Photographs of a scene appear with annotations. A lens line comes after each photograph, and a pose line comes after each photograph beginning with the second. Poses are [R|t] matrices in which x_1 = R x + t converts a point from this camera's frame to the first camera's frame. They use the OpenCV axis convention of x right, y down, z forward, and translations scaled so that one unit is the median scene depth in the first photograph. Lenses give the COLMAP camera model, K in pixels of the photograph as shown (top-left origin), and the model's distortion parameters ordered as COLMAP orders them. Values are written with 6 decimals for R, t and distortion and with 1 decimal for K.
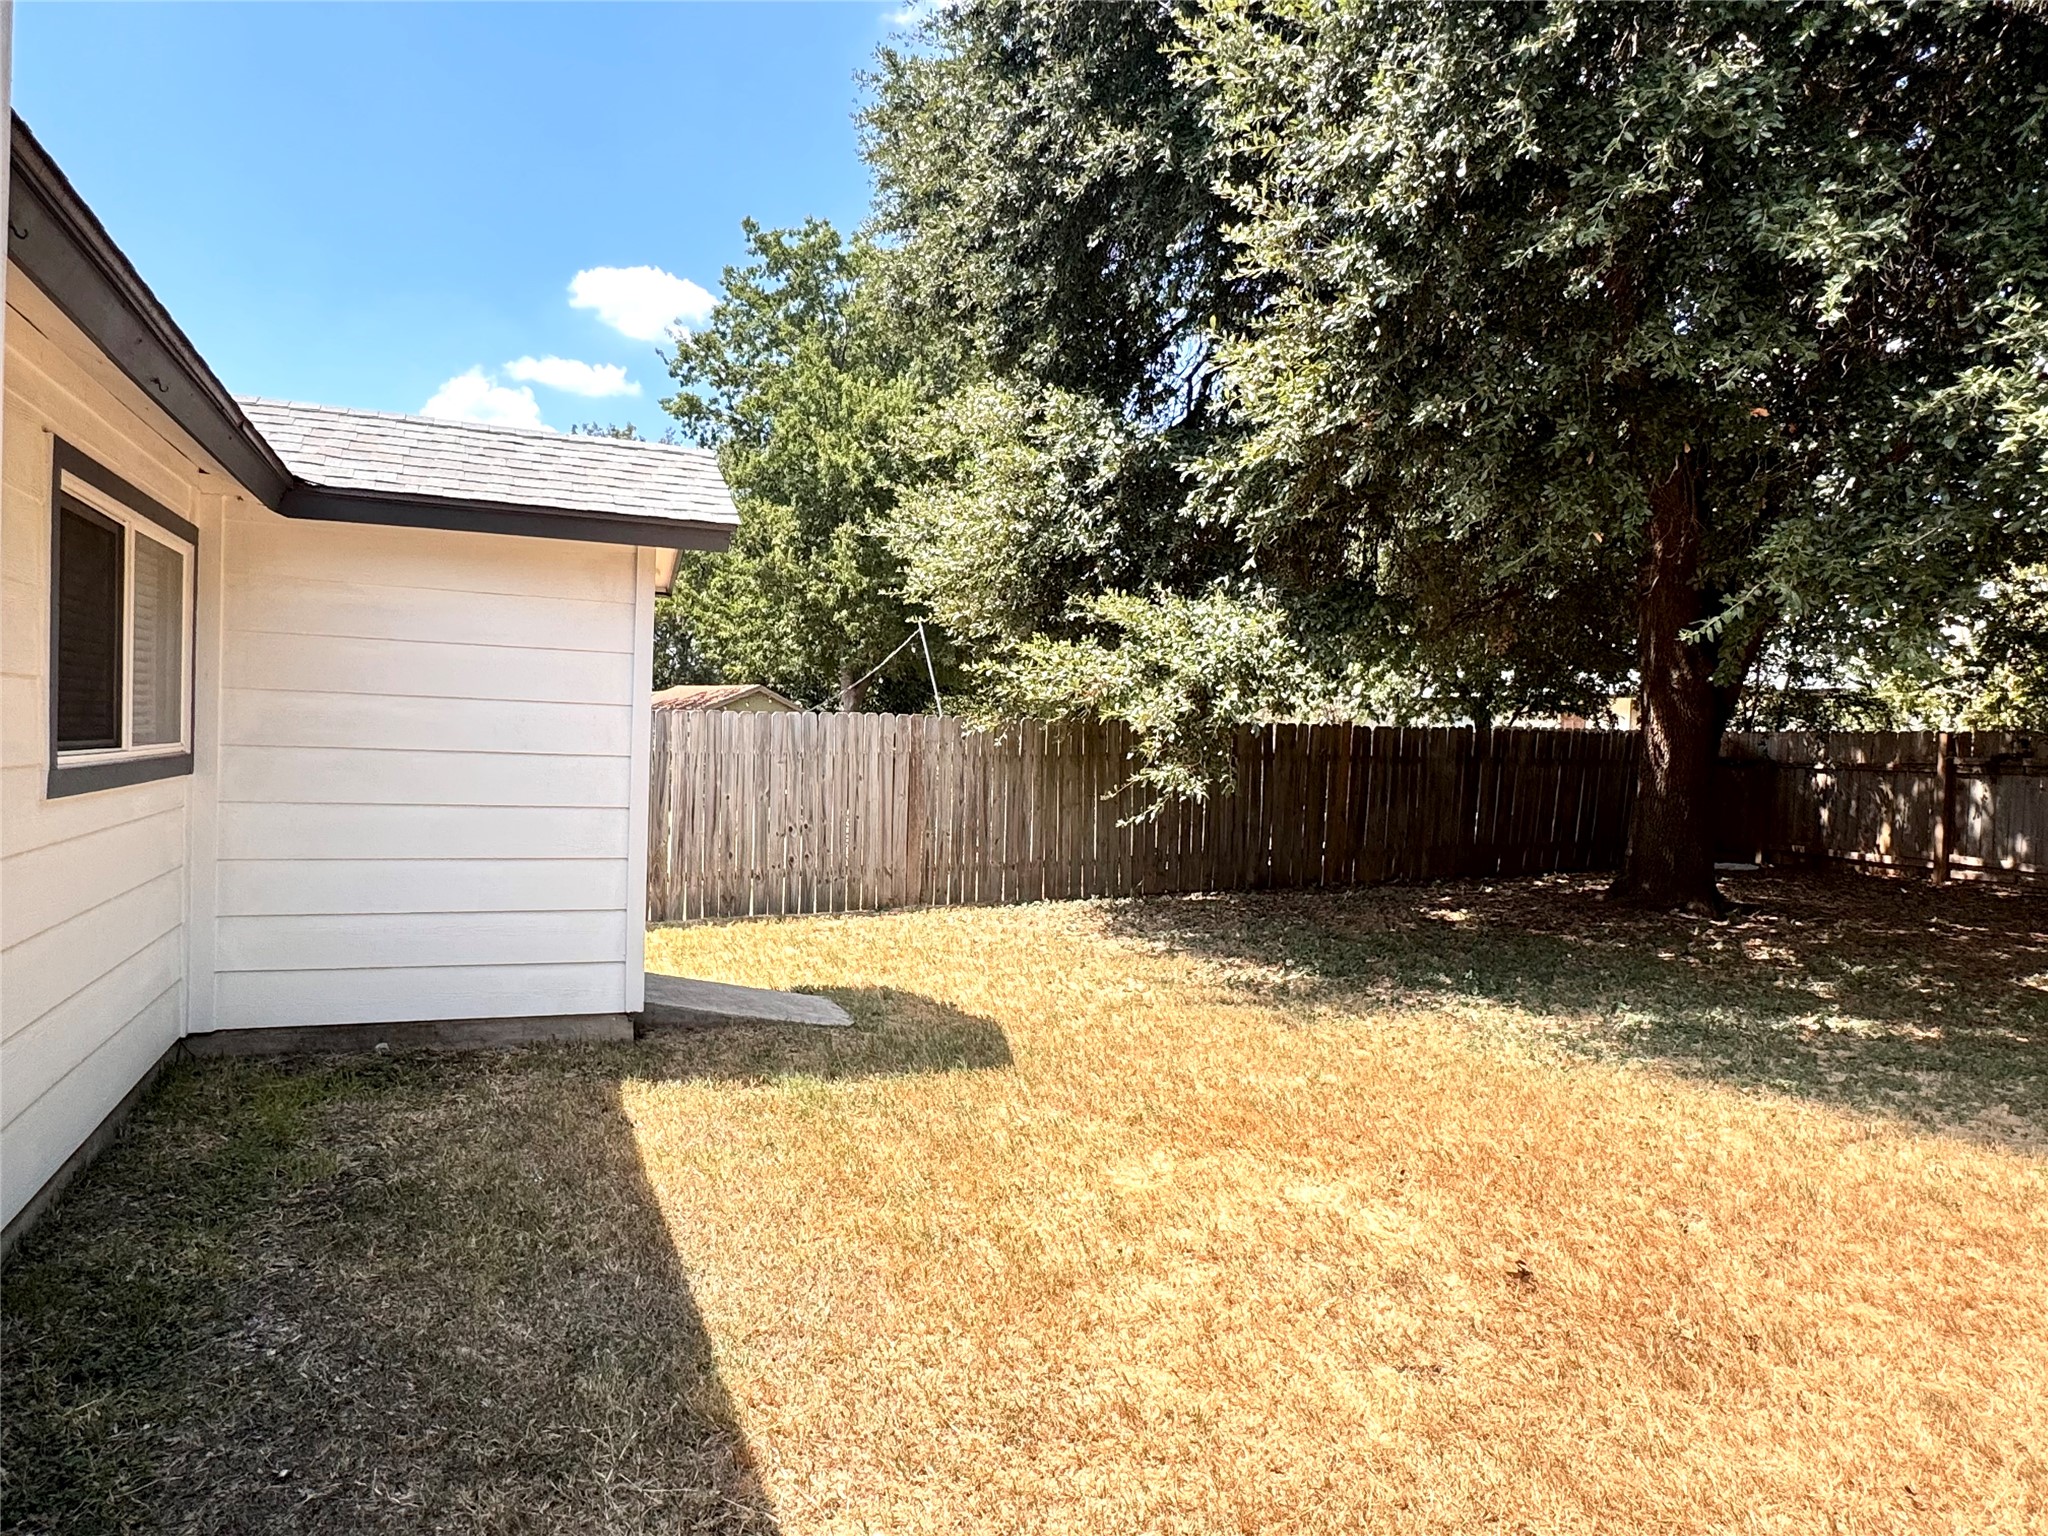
lens RADIAL K [[1273.3, 0, 1024.0], [0, 1273.3, 768.0], [0, 0, 1]] dist [-0.001188, -0.000723]
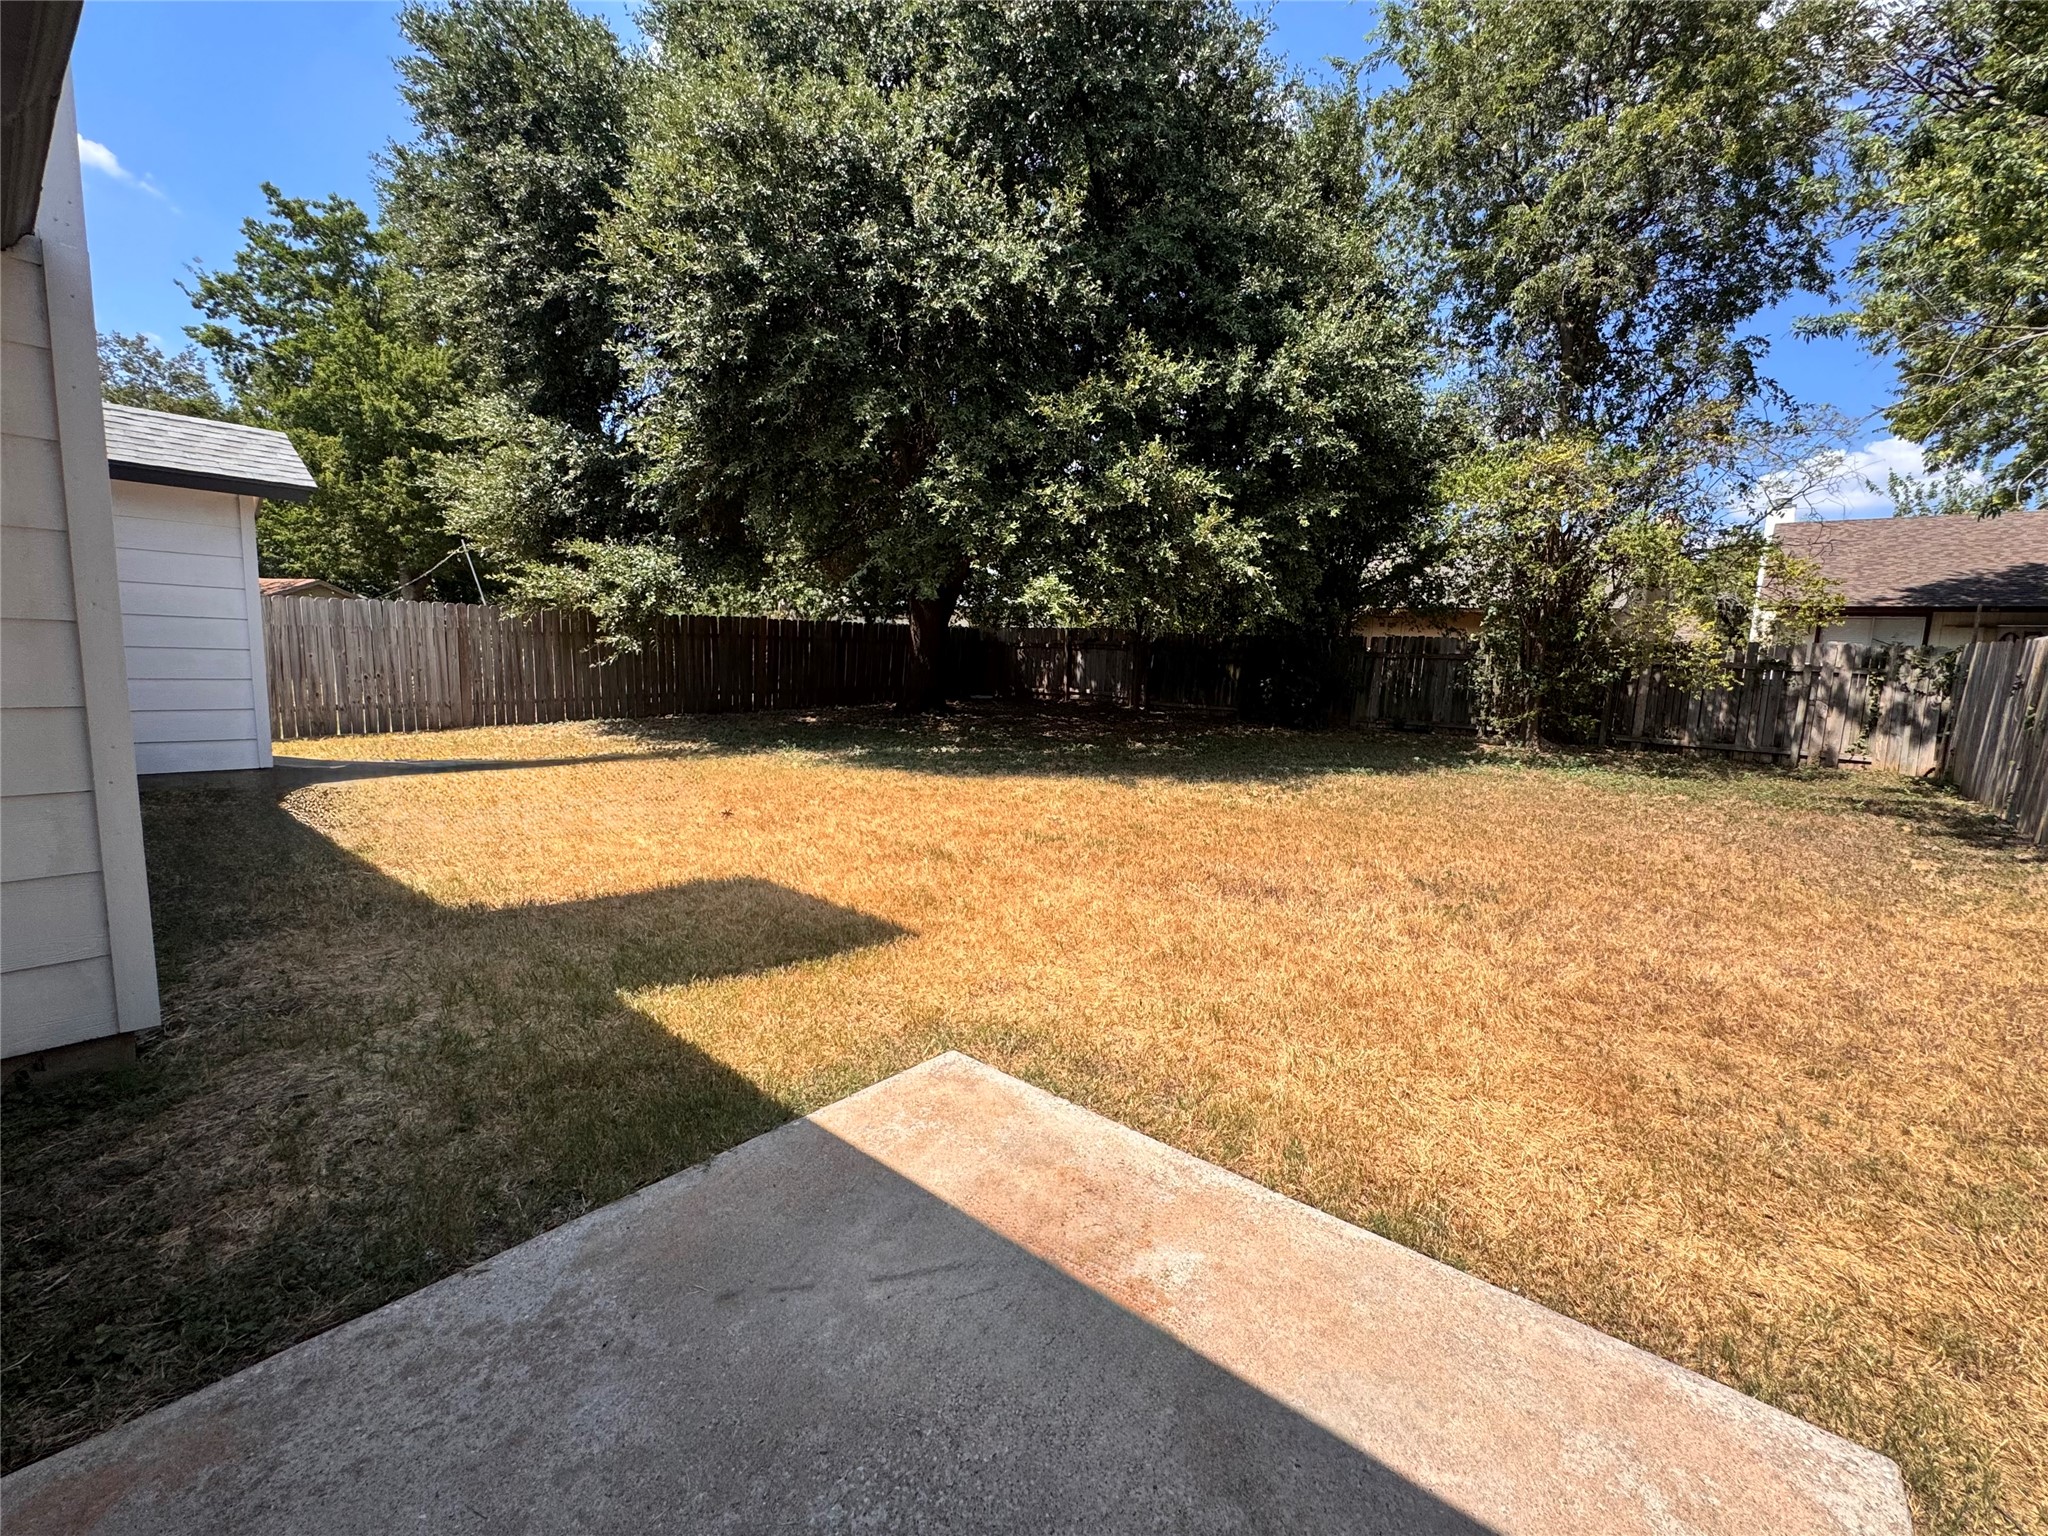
lens RADIAL K [[831.8, 0, 1065.3], [0, 831.8, 758.9], [0, 0, 1]] dist [0.008851, -0.007216]
pose [[0.867745, -0.059084, 0.493485, 0.018799], [-0.003444, 0.992170, 0.124846, 0.006714], [-0.496998, -0.110035, 0.860747, -0.119746]]
